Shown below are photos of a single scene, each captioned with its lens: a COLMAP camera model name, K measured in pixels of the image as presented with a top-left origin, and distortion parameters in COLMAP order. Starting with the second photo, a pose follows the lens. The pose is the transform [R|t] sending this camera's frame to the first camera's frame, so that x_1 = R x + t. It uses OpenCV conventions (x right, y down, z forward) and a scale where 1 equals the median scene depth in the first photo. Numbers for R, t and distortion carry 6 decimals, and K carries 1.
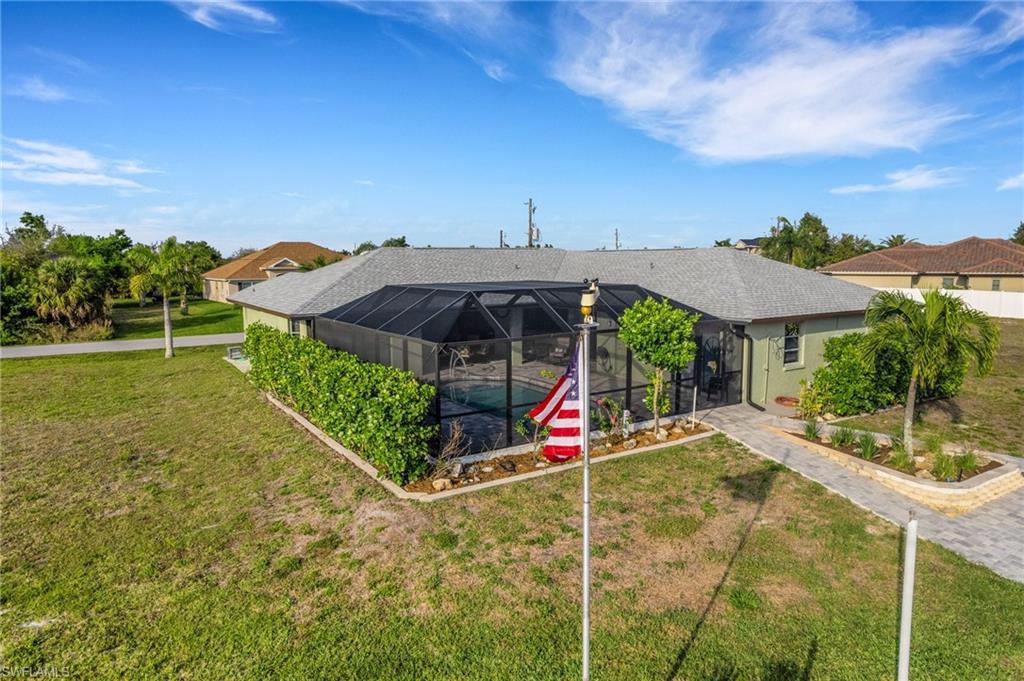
lens RADIAL K [[646.1, 0, 512.0], [0, 646.1, 340.5], [0, 0, 1]] dist [-0.000970, 0.003934]
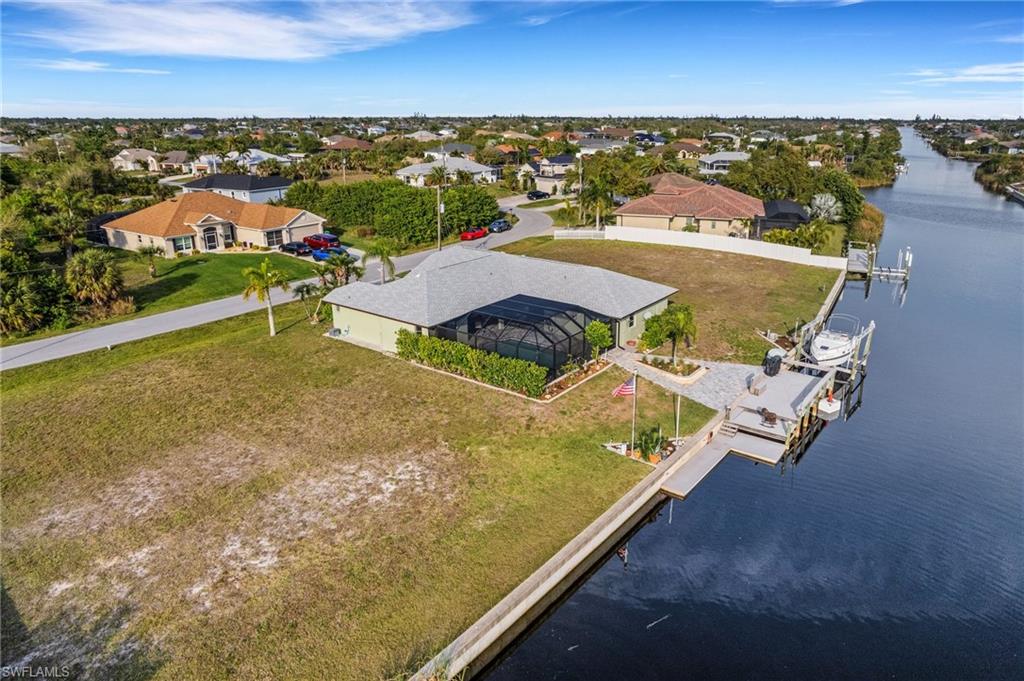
lens RADIAL K [[646.1, 0, 512.0], [0, 646.1, 340.5], [0, 0, 1]] dist [-0.000970, 0.003934]
pose [[0.945127, -0.105872, 0.309073, -1.087056], [0.042042, 0.977584, 0.206307, -0.628595], [-0.323987, -0.181992, 0.928392, -1.626140]]
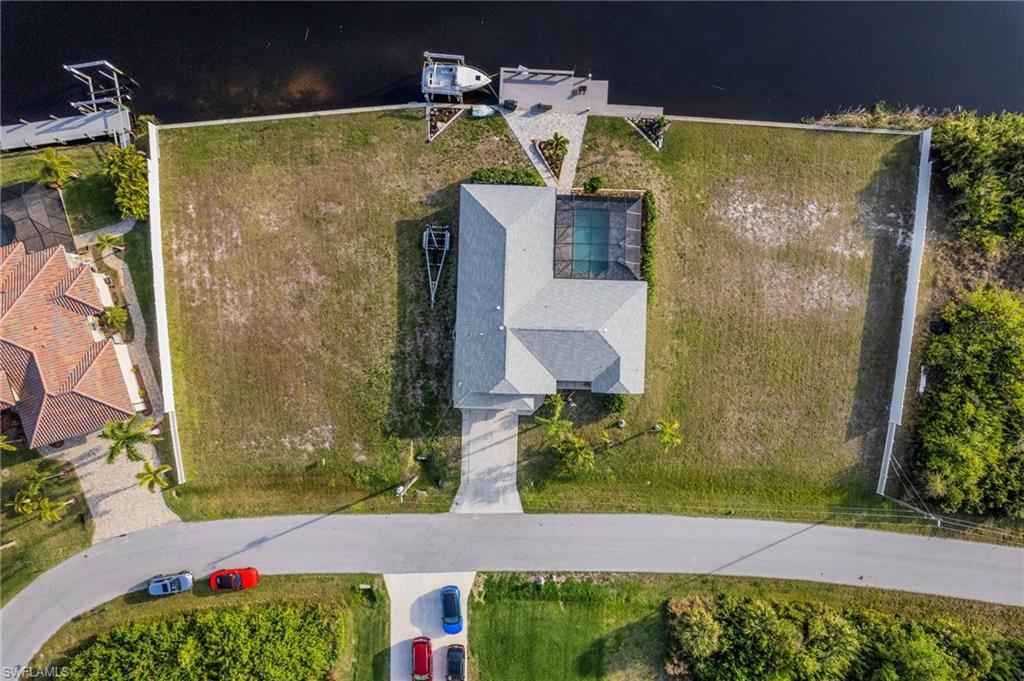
lens RADIAL K [[646.1, 0, 512.0], [0, 646.1, 340.5], [0, 0, 1]] dist [-0.000970, 0.003934]
pose [[-0.822413, -0.568266, -0.026657, 0.211195], [0.068555, -0.145513, 0.986978, -4.896285], [-0.564745, 0.809877, 0.158629, 1.562770]]
